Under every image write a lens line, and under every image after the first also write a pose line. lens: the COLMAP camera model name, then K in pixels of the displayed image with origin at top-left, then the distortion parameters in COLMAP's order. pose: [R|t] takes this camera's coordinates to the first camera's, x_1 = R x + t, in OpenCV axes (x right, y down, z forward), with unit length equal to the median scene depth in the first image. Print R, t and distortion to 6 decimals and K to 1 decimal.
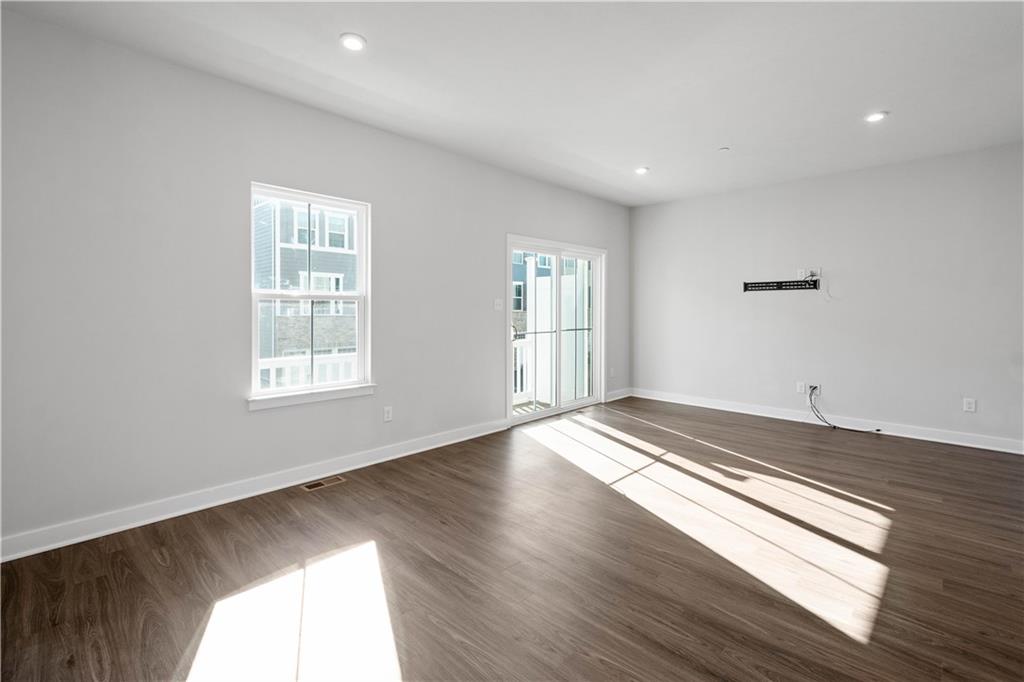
lens RADIAL K [[455.2, 0, 504.4], [0, 455.2, 310.1], [0, 0, 1]] dist [0.015275, 0.000167]
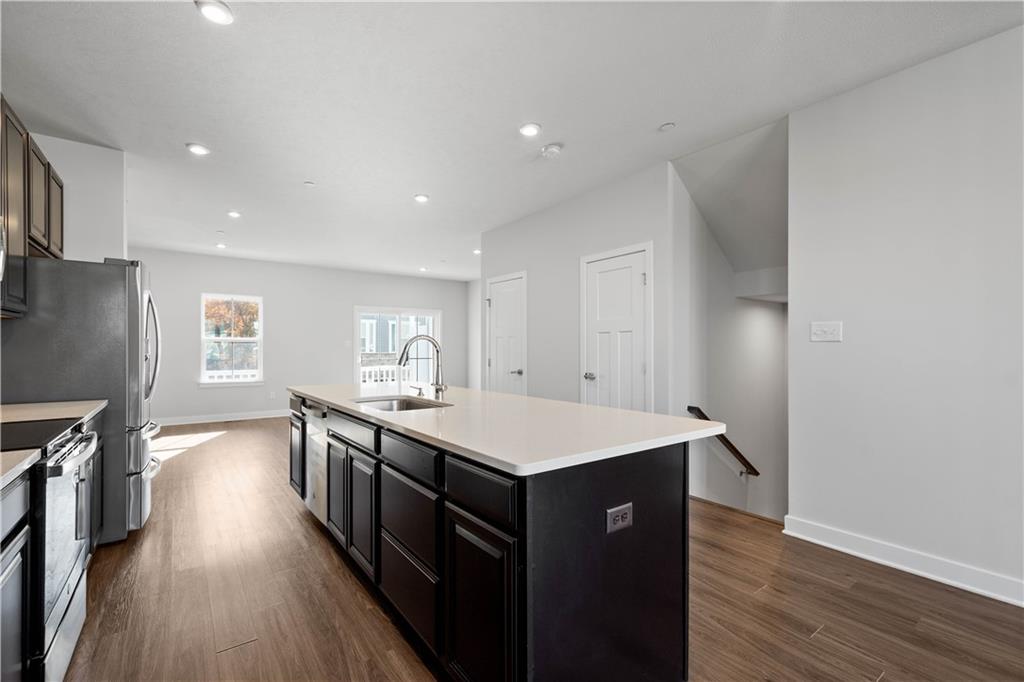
lens RADIAL K [[455.2, 0, 515.8], [0, 455.2, 356.2], [0, 0, 1]] dist [0.015275, 0.000167]
pose [[0.985977, -0.003417, -0.166846, 0.790154], [0.006135, 0.999857, 0.015779, 0.009900], [0.166768, -0.016581, 0.985857, -0.590394]]
